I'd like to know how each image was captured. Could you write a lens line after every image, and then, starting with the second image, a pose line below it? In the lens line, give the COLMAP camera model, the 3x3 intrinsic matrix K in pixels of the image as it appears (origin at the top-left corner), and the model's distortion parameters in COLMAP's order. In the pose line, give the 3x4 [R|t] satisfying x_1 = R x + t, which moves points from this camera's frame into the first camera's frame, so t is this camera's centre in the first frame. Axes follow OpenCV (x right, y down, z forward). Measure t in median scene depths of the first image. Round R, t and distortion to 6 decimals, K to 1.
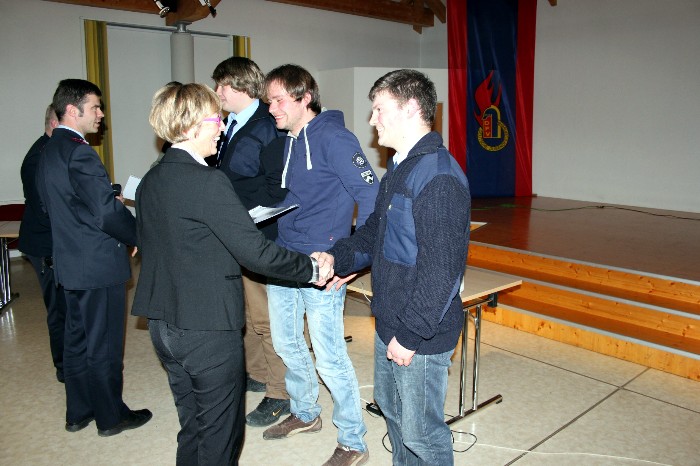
lens RADIAL K [[575.9, 0, 350.0], [0, 575.9, 233.0], [0, 0, 1]] dist [-0.154835, 0.139597]
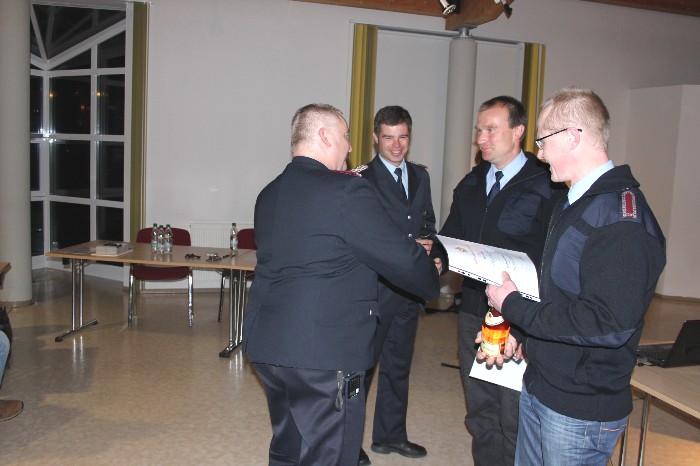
lens RADIAL K [[660.0, 0, 350.0], [0, 660.0, 233.0], [0, 0, 1]] dist [-0.074945, 0.005666]
pose [[0.913143, 0.091180, -0.397311, -0.045356], [-0.115089, 0.992677, -0.036697, -0.018940], [0.391056, 0.079235, 0.916950, 0.075821]]
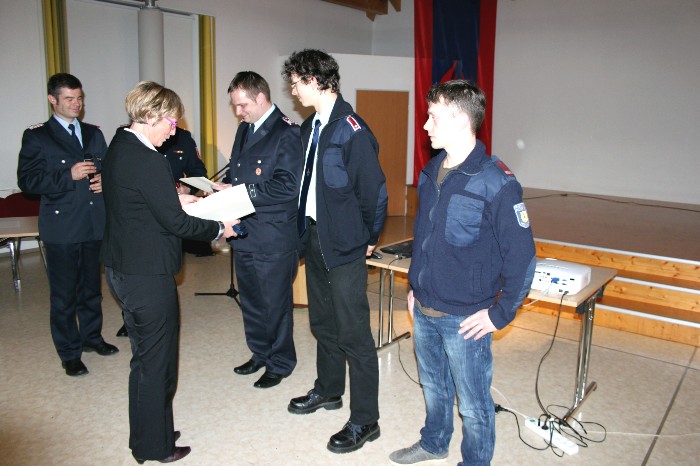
lens RADIAL K [[575.9, 0, 350.0], [0, 575.9, 233.0], [0, 0, 1]] dist [-0.154835, 0.139597]
pose [[0.982217, -0.020415, 0.186638, -0.159107], [0.016415, 0.999602, 0.022950, -0.006718], [-0.187032, -0.019478, 0.982161, 0.039758]]
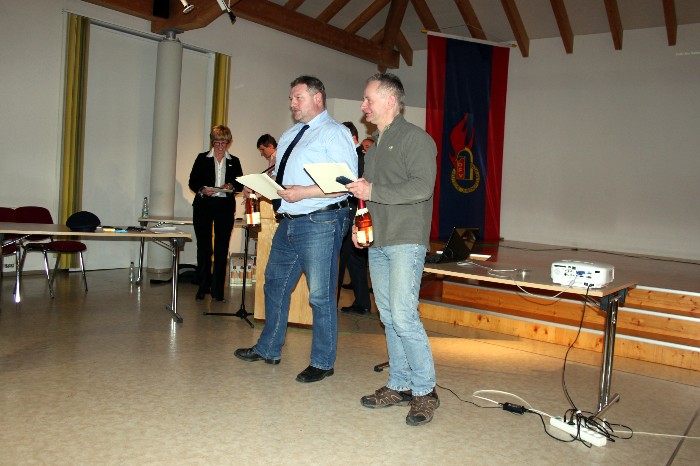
lens RADIAL K [[606.8, 0, 350.0], [0, 606.8, 233.0], [0, 0, 1]] dist [-0.154591, 0.145544]
pose [[0.979227, 0.046771, 0.197299, -0.190620], [-0.026020, 0.993973, -0.106490, 0.055486], [-0.201090, 0.099144, 0.974543, 0.016767]]
